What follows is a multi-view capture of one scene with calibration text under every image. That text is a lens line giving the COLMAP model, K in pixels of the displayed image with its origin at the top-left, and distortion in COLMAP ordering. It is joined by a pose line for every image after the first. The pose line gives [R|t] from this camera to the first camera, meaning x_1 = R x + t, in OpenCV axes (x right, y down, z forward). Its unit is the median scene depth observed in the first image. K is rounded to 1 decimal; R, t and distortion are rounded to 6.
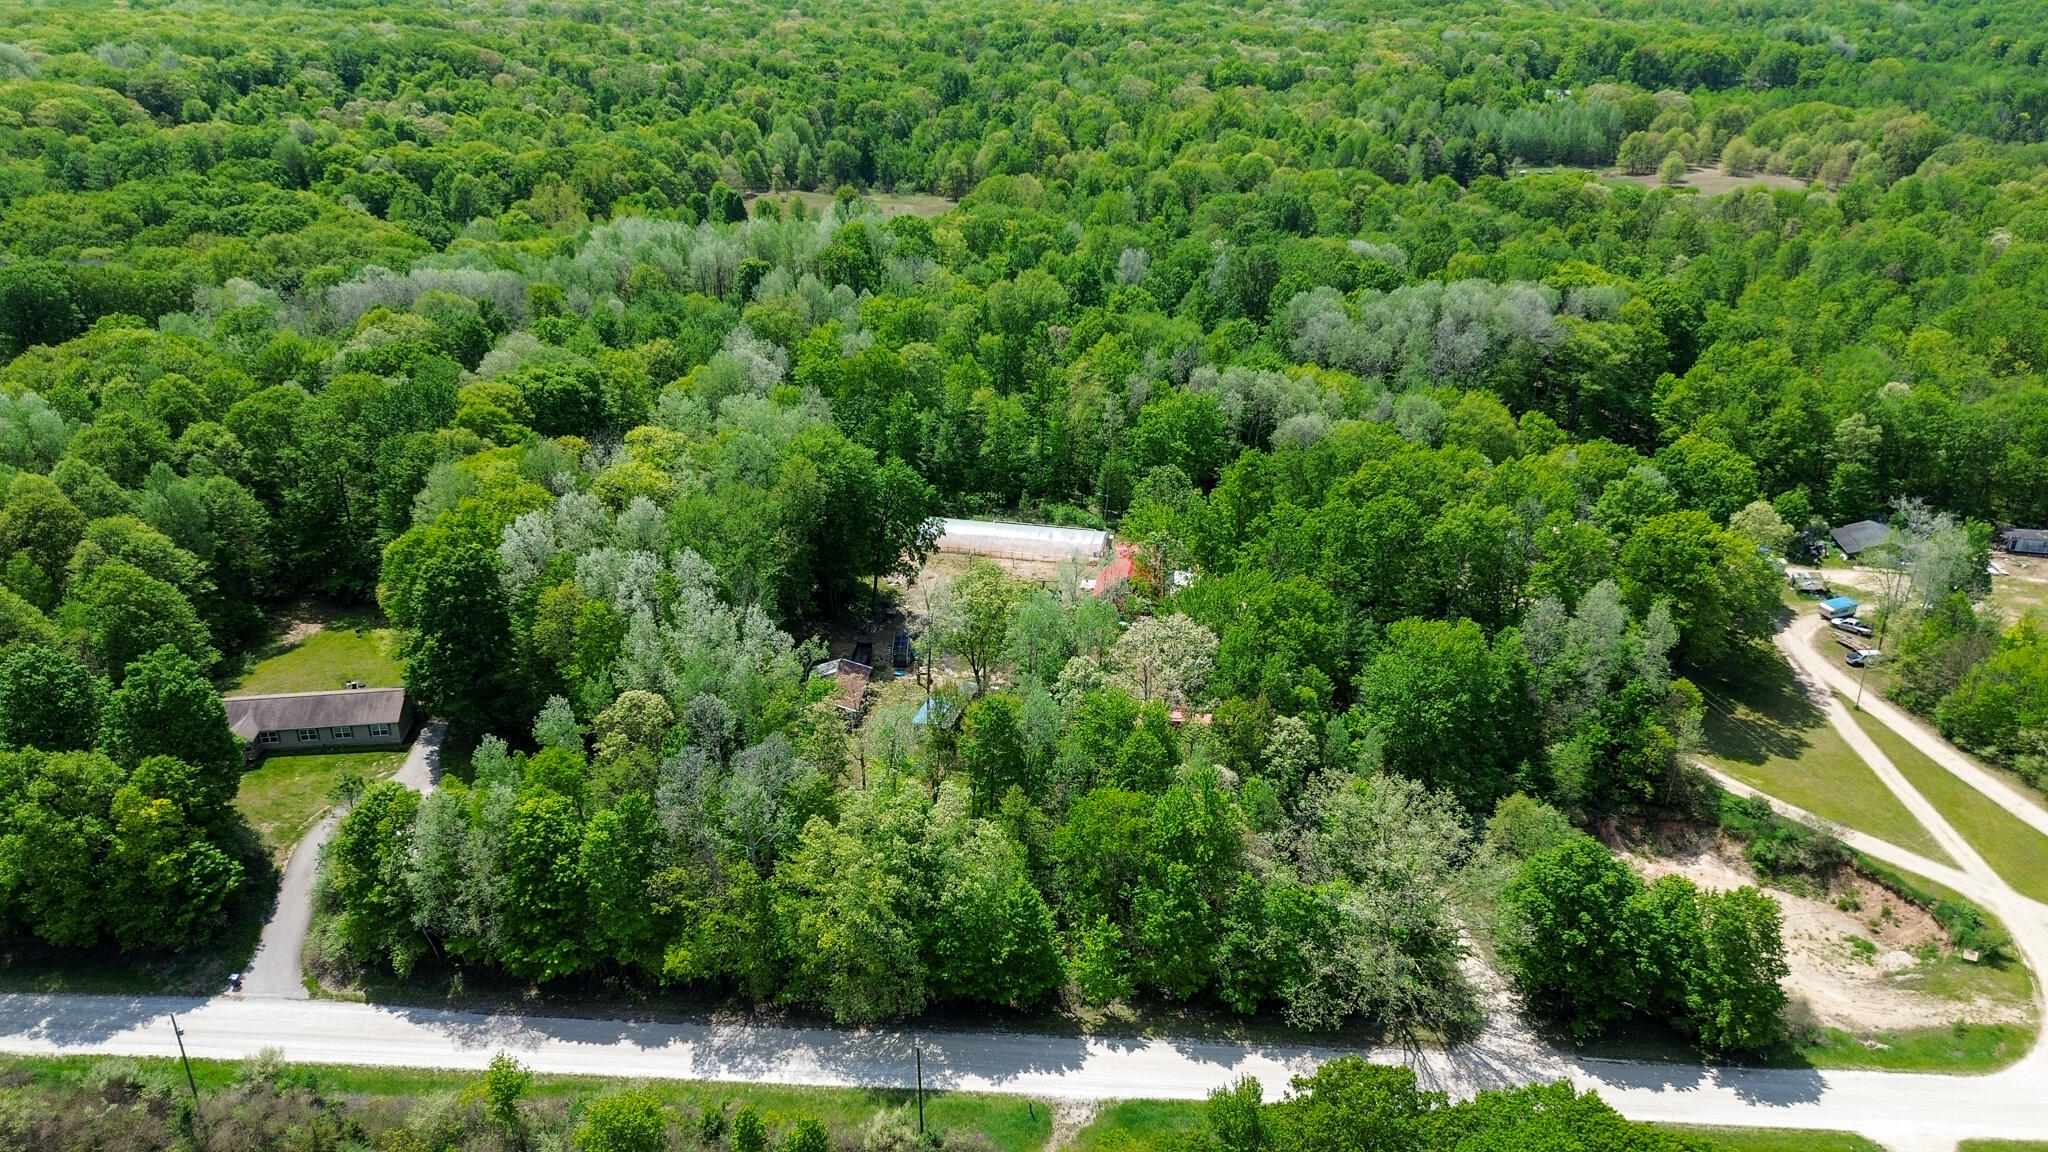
lens RADIAL K [[1474.8, 0, 1024.0], [0, 1474.8, 576.0], [0, 0, 1]] dist [0.059272, -0.008588]
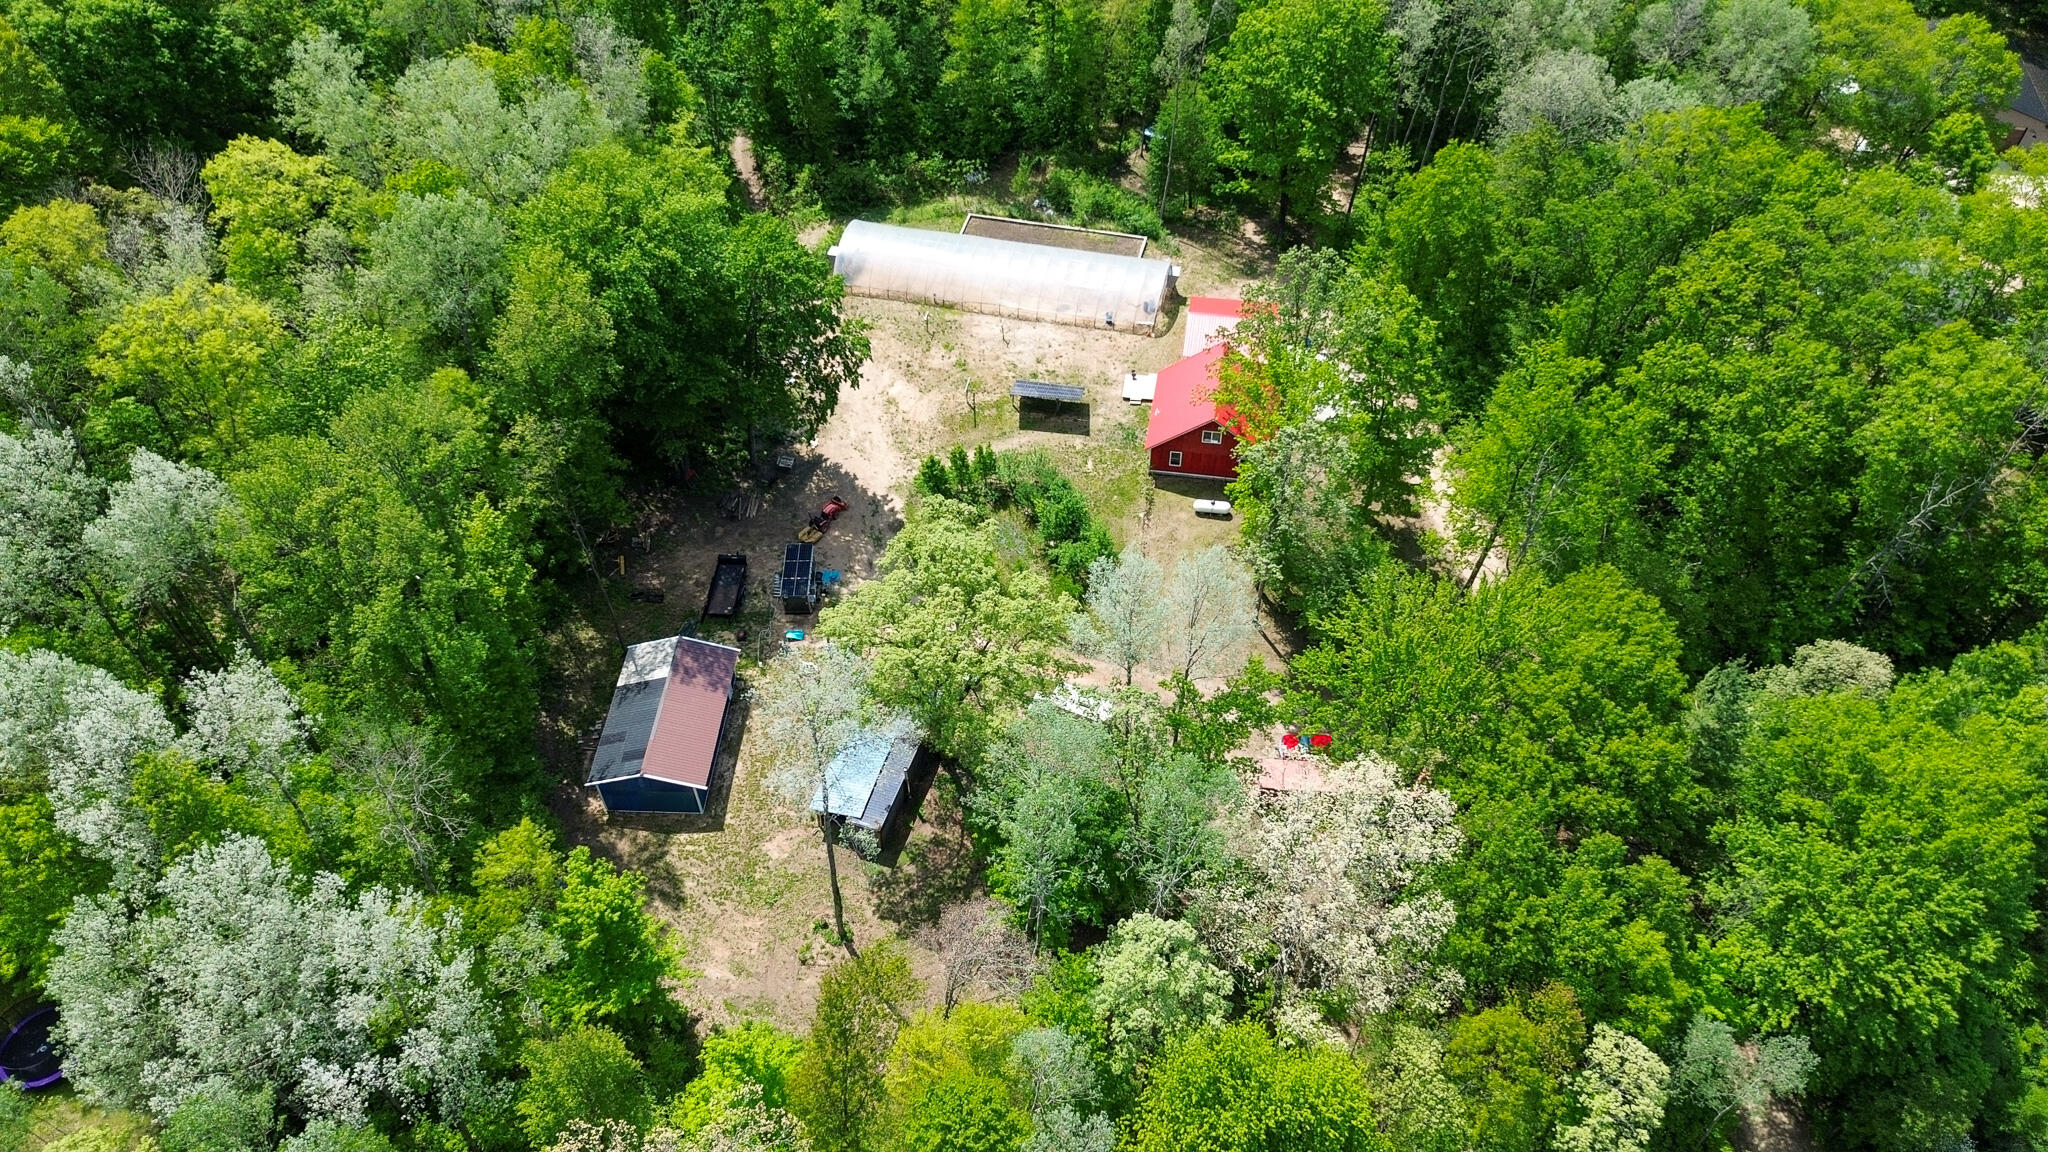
lens RADIAL K [[1475.9, 0, 1024.0], [0, 1475.9, 576.0], [0, 0, 1]] dist [0.013243, -0.000772]
pose [[0.999970, -0.007327, 0.002460, -0.001109], [0.005732, 0.916588, 0.399792, -0.144940], [-0.005184, -0.399766, 0.916602, 0.434547]]
